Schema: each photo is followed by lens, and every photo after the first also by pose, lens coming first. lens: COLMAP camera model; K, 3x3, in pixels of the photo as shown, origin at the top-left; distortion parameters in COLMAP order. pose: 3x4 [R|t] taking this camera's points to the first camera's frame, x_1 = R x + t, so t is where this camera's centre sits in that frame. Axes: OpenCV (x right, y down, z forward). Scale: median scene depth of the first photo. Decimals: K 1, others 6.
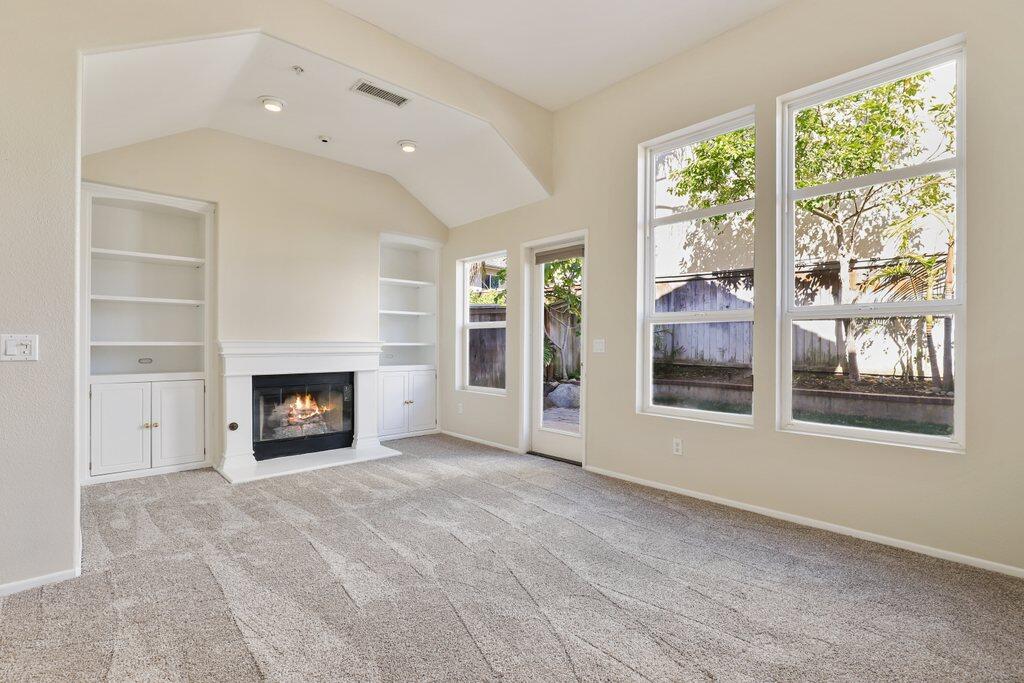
lens RADIAL K [[475.4, 0, 522.1], [0, 475.4, 346.0], [0, 0, 1]] dist [-0.020466, 0.004062]
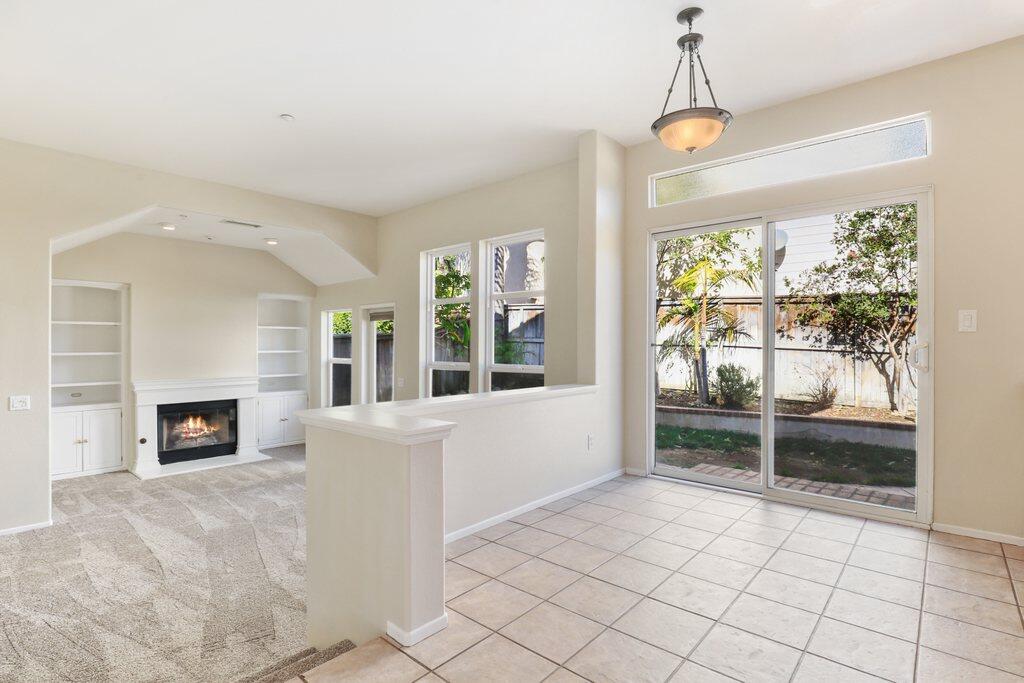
lens RADIAL K [[501.6, 0, 515.7], [0, 501.6, 344.3], [0, 0, 1]] dist [-0.021860, 0.001090]
pose [[0.996258, -0.004722, 0.086300, 0.382412], [0.005117, 0.999977, -0.004361, -0.109422], [-0.086277, 0.004786, 0.996260, -0.589301]]
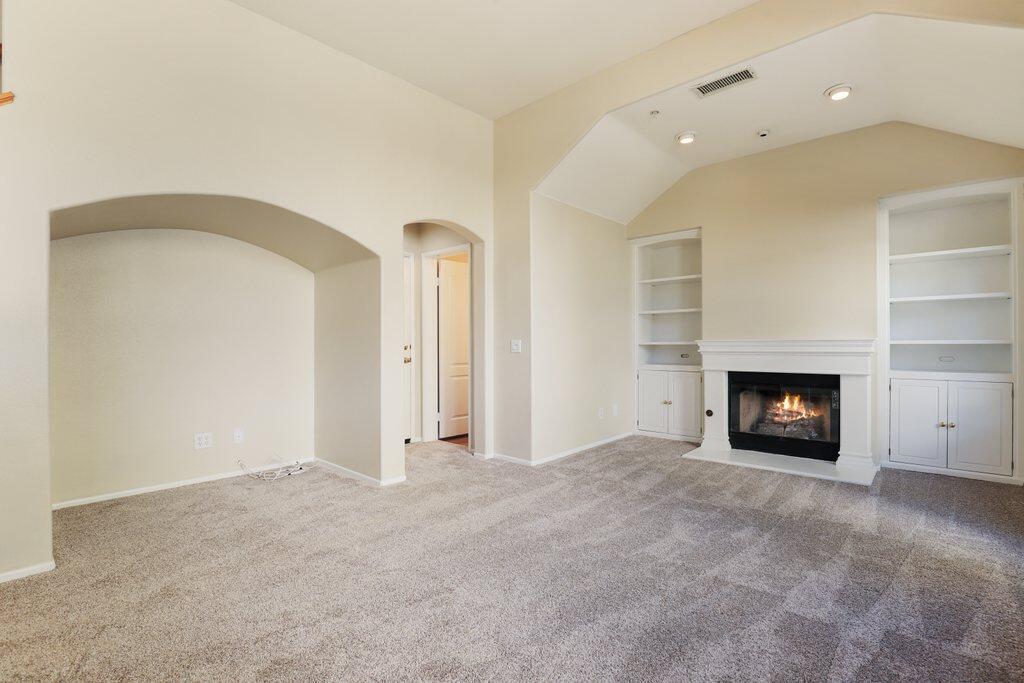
lens RADIAL K [[475.4, 0, 522.1], [0, 475.4, 346.0], [0, 0, 1]] dist [-0.020466, 0.004062]
pose [[0.088185, 0.002822, -0.996100, 0.526769], [0.001445, 0.999995, 0.002961, -0.001556], [0.996103, -0.001700, 0.088181, 0.429153]]
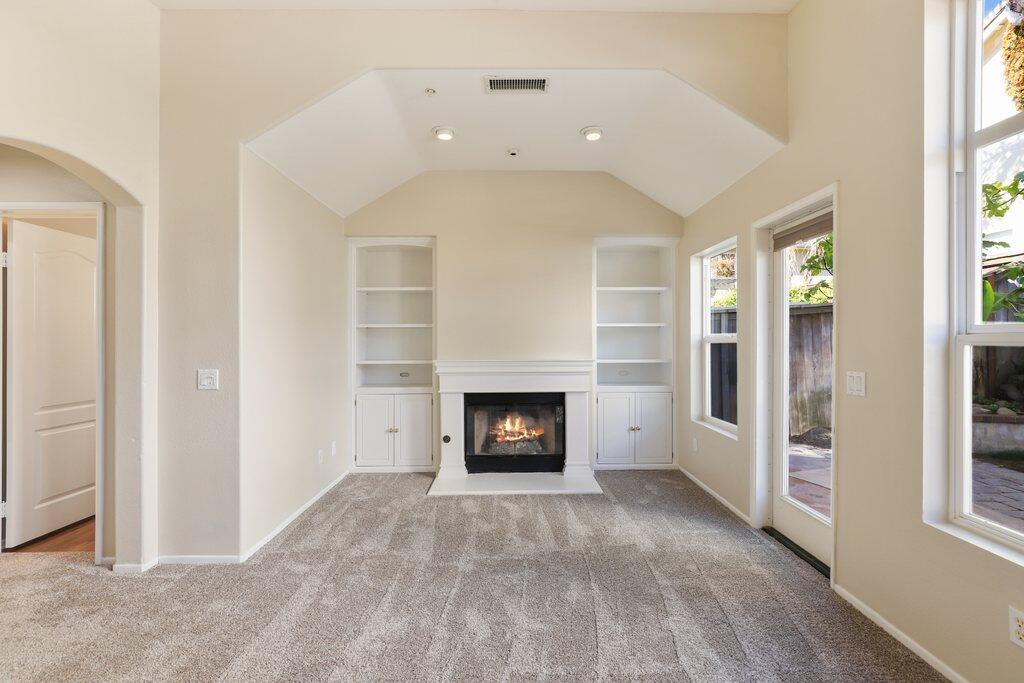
lens RADIAL K [[469.5, 0, 519.5], [0, 469.5, 342.4], [0, 0, 1]] dist [-0.002650, 0.001205]
pose [[0.741808, -0.004322, -0.670598, 0.239270], [0.002470, 0.999990, -0.003713, -0.048077], [0.670607, 0.001098, 0.741812, 0.309604]]
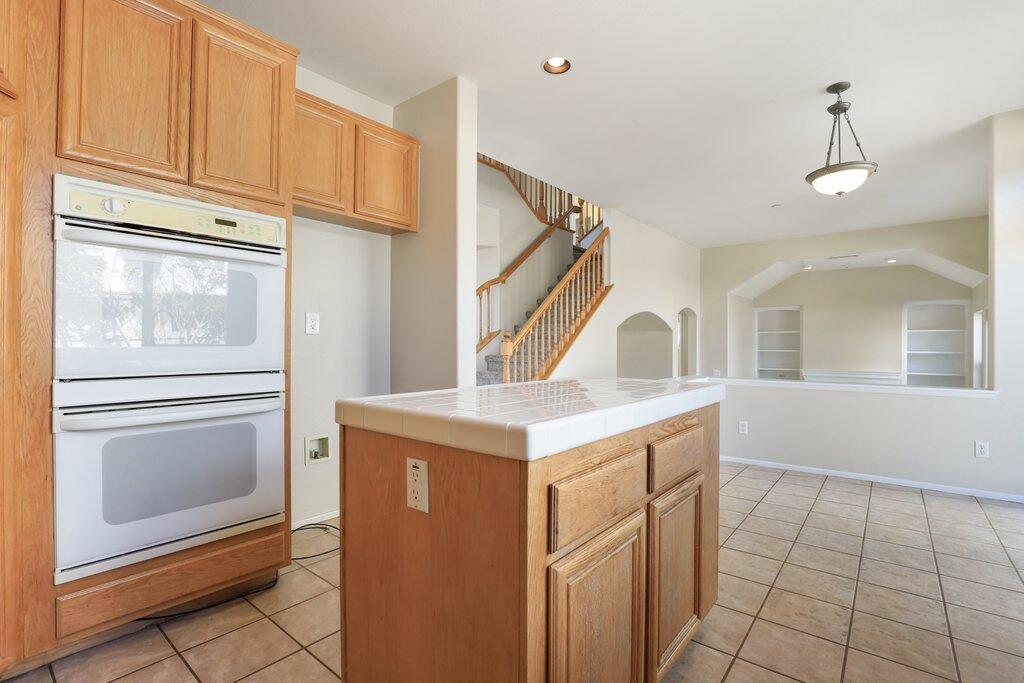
lens RADIAL K [[475.4, 0, 522.1], [0, 475.4, 346.0], [0, 0, 1]] dist [-0.020466, 0.004062]
pose [[0.136383, -0.000033, -0.990656, 1.341637], [-0.009714, 0.999952, -0.001371, -0.102392], [0.990609, 0.009810, 0.136376, -0.583918]]
